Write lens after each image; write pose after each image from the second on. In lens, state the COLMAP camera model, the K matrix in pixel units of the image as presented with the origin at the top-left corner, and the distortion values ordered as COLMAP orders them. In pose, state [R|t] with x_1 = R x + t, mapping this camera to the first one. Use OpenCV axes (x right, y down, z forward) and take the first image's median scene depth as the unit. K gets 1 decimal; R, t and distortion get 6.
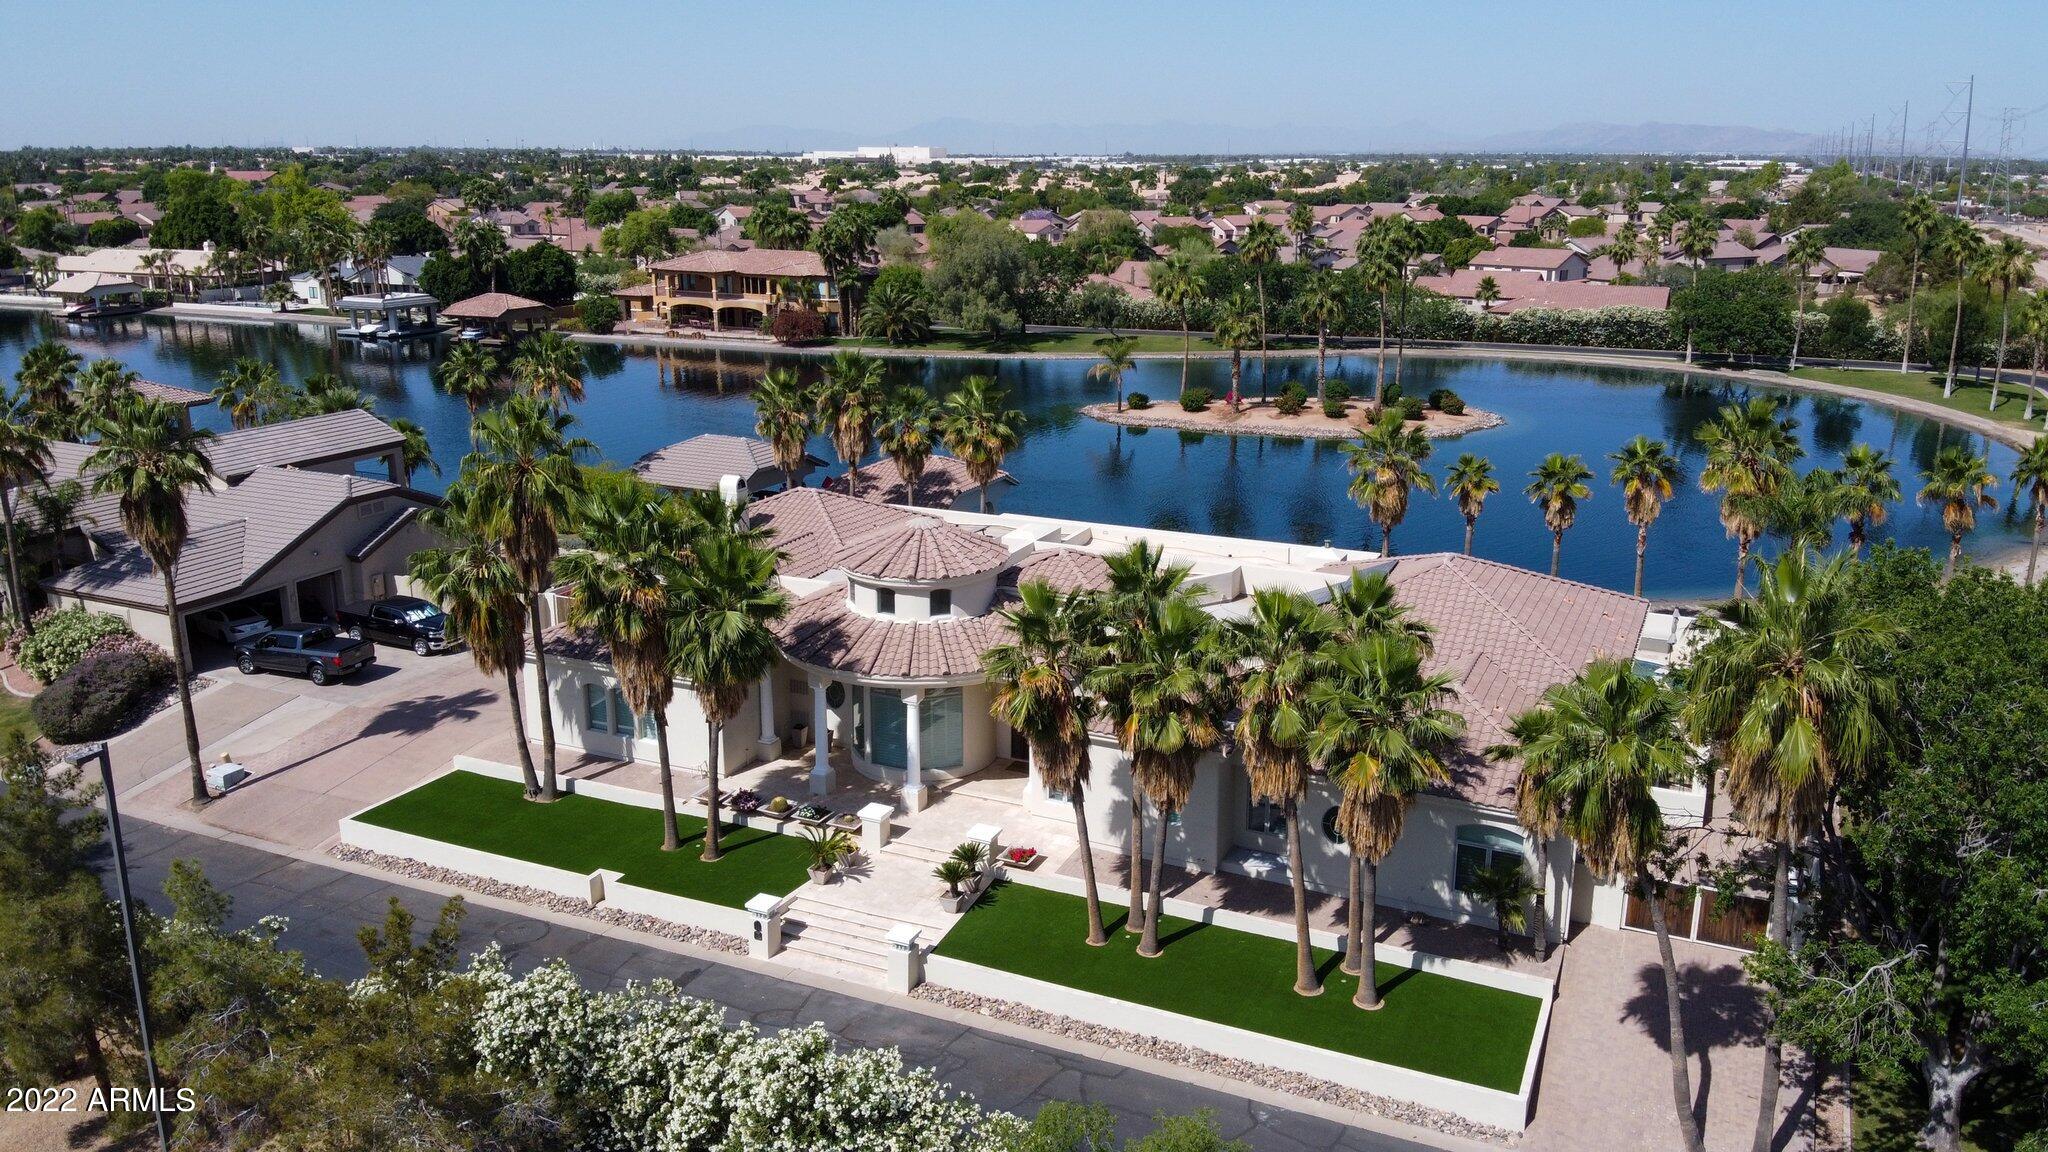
lens RADIAL K [[1522.9, 0, 1024.0], [0, 1522.9, 576.0], [0, 0, 1]] dist [0.200516, -0.414841]
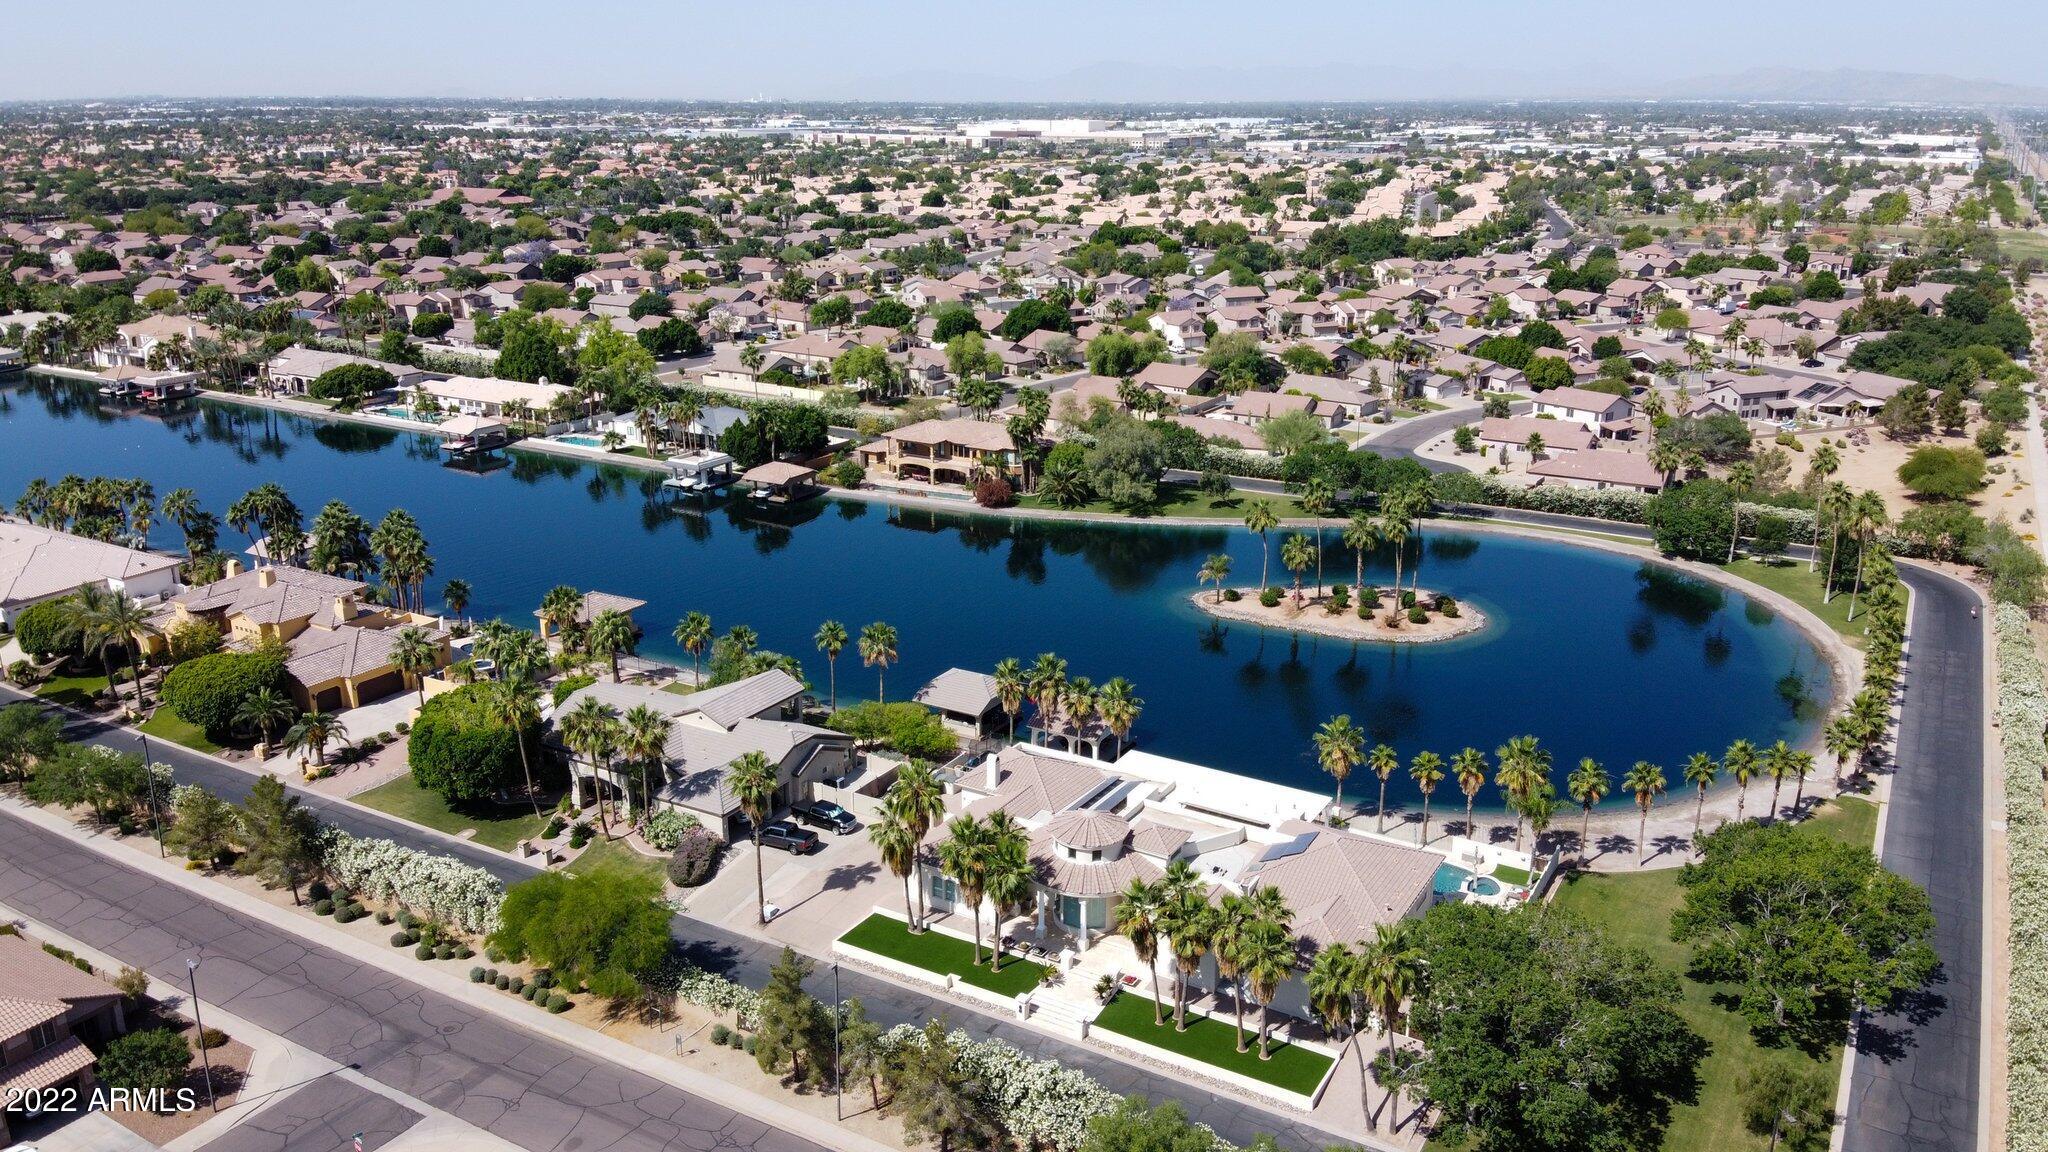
lens RADIAL K [[1522.9, 0, 1024.0], [0, 1522.9, 576.0], [0, 0, 1]] dist [0.200516, -0.414841]
pose [[0.995111, 0.025838, -0.095320, 0.041218], [-0.022488, 0.999097, 0.036054, -0.467301], [0.096165, -0.033735, 0.994794, -1.208125]]
